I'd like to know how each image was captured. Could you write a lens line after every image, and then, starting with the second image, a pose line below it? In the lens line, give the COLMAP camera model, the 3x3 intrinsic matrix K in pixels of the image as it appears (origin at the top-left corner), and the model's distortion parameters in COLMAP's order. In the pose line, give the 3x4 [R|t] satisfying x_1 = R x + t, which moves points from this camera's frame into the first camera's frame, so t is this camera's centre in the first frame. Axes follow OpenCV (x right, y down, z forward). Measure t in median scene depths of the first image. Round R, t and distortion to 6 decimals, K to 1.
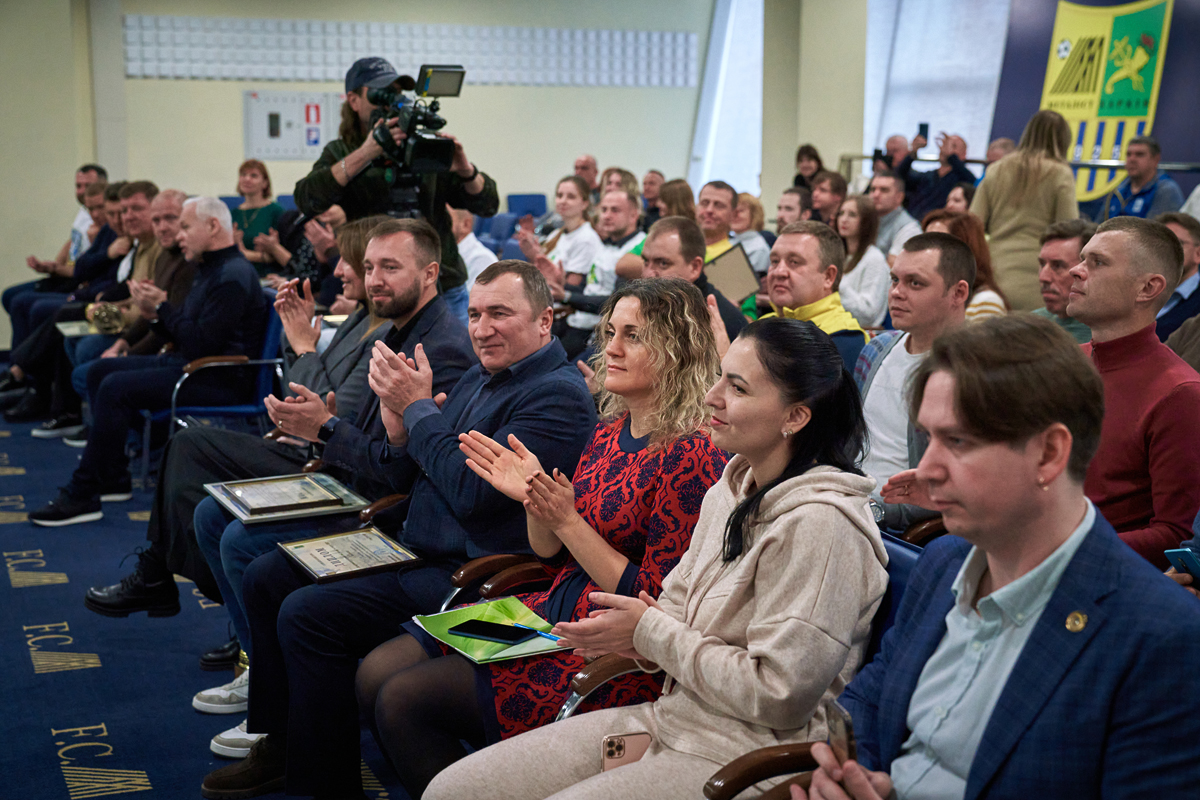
lens RADIAL K [[1663.6, 0, 600.0], [0, 1663.6, 400.0], [0, 0, 1]] dist [0.051470, -0.055918]
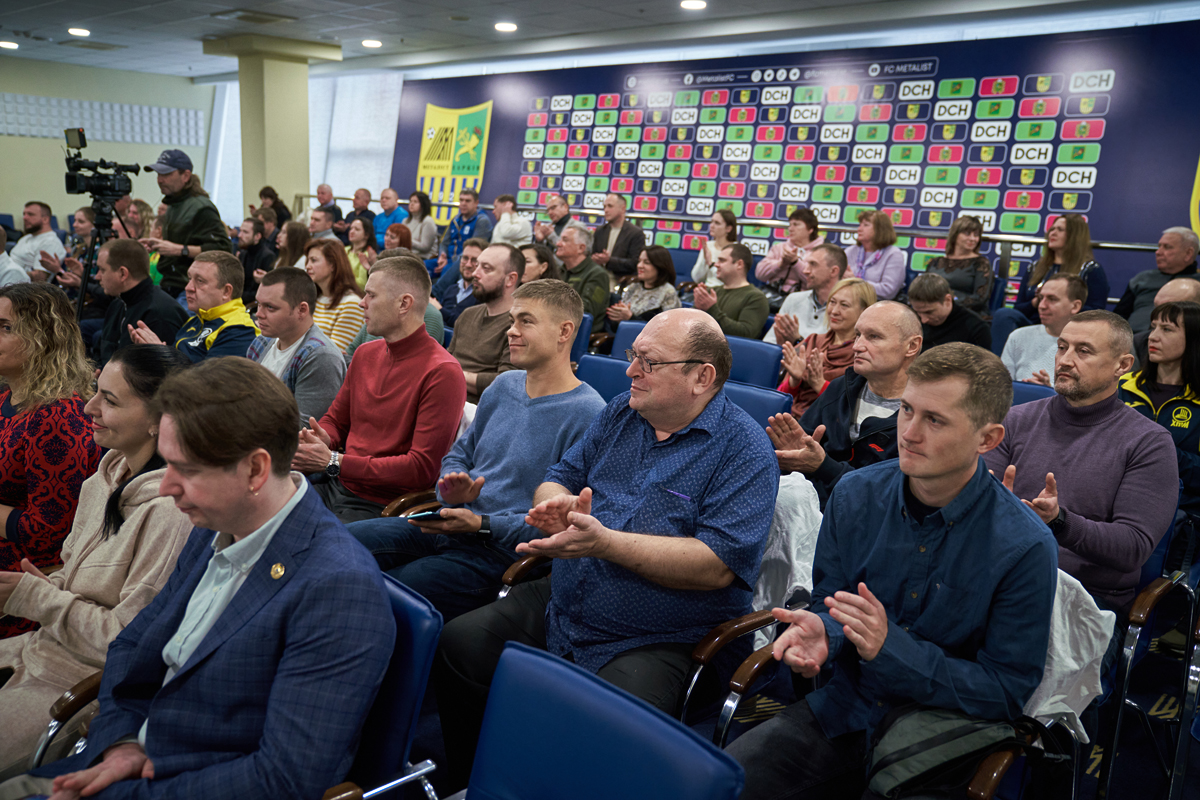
lens RADIAL K [[982.5, 0, 600.0], [0, 982.5, 400.0], [0, 0, 1]] dist [-0.008868, 0.008352]
pose [[0.918706, -0.056461, 0.390887, 0.036707], [0.033093, 0.997253, 0.066268, -0.004840], [-0.393554, -0.047945, 0.918050, 0.027553]]
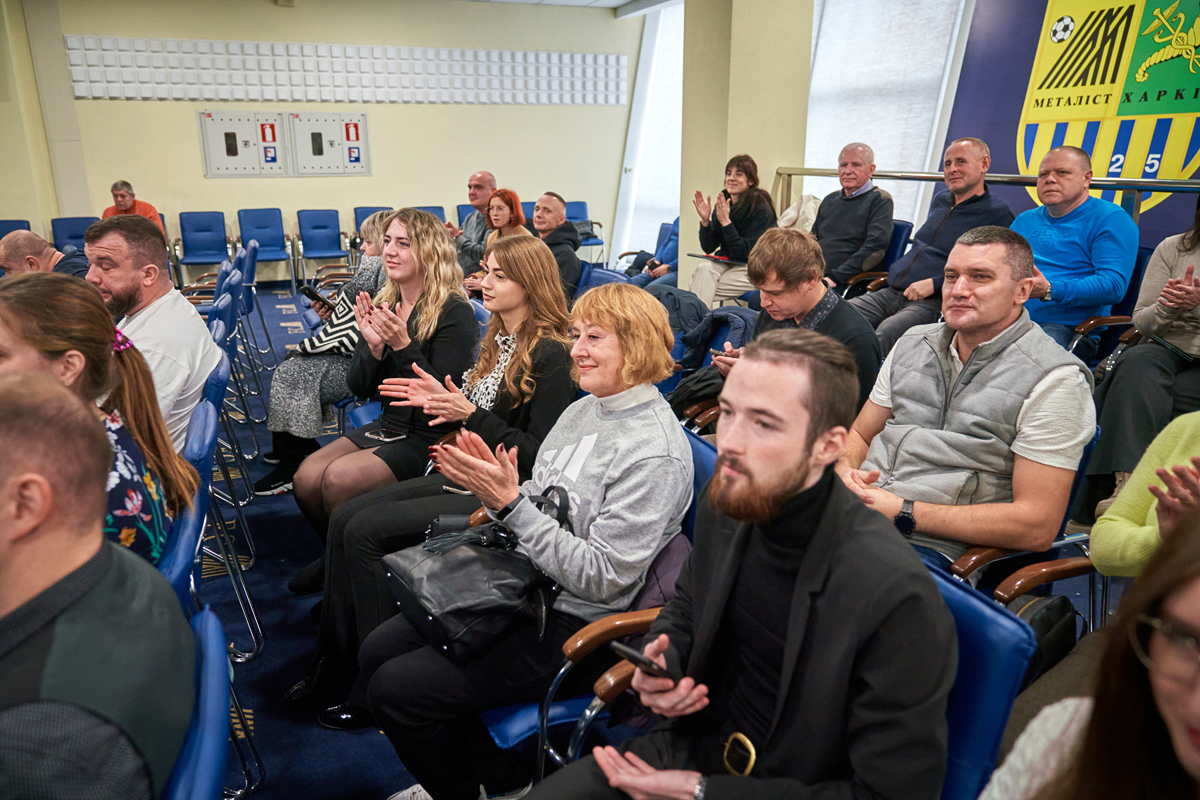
lens RADIAL K [[805.0, 0, 600.0], [0, 805.0, 400.0], [0, 0, 1]] dist [-0.008062, 0.002392]
pose [[0.999897, -0.006831, -0.012634, 0.063435], [0.008494, 0.990584, 0.136644, -0.091890], [0.011581, -0.136737, 0.990540, 0.613683]]
